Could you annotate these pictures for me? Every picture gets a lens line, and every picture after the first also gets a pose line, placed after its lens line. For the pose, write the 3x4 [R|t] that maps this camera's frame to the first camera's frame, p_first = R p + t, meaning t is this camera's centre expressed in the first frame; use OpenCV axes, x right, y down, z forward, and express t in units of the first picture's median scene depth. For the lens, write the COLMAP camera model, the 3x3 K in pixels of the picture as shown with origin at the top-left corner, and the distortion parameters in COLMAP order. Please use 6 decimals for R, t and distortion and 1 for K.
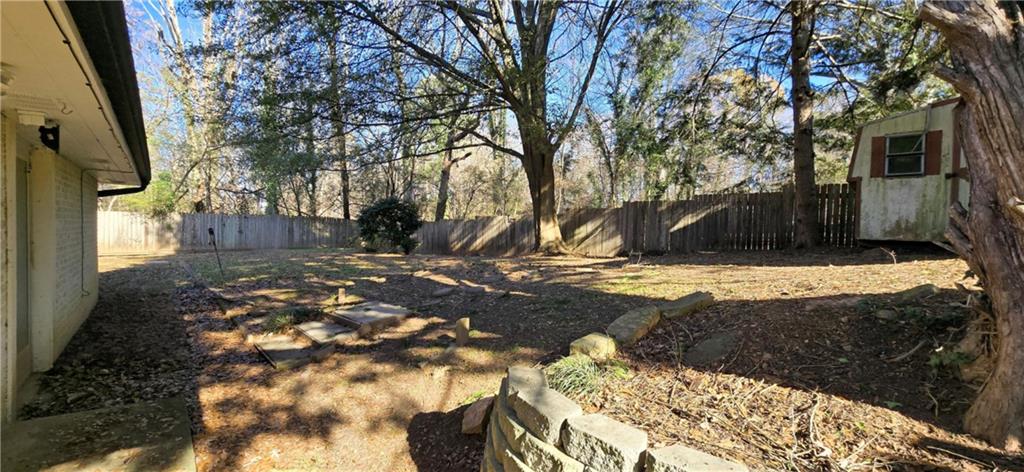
lens RADIAL K [[417.8, 0, 511.8], [0, 417.8, 239.1], [0, 0, 1]] dist [-0.000443, -0.000037]
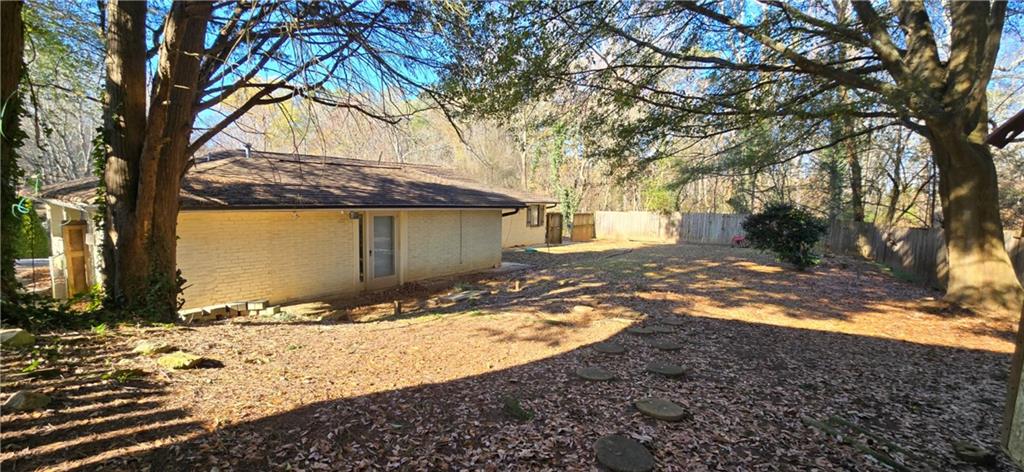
lens RADIAL K [[417.8, 0, 511.8], [0, 417.8, 239.1], [0, 0, 1]] dist [-0.000443, -0.000037]
pose [[0.193165, 0.081084, -0.977810, 0.397609], [-0.039713, 0.996409, 0.074781, -0.058194], [0.980362, 0.024387, 0.195691, 0.235927]]
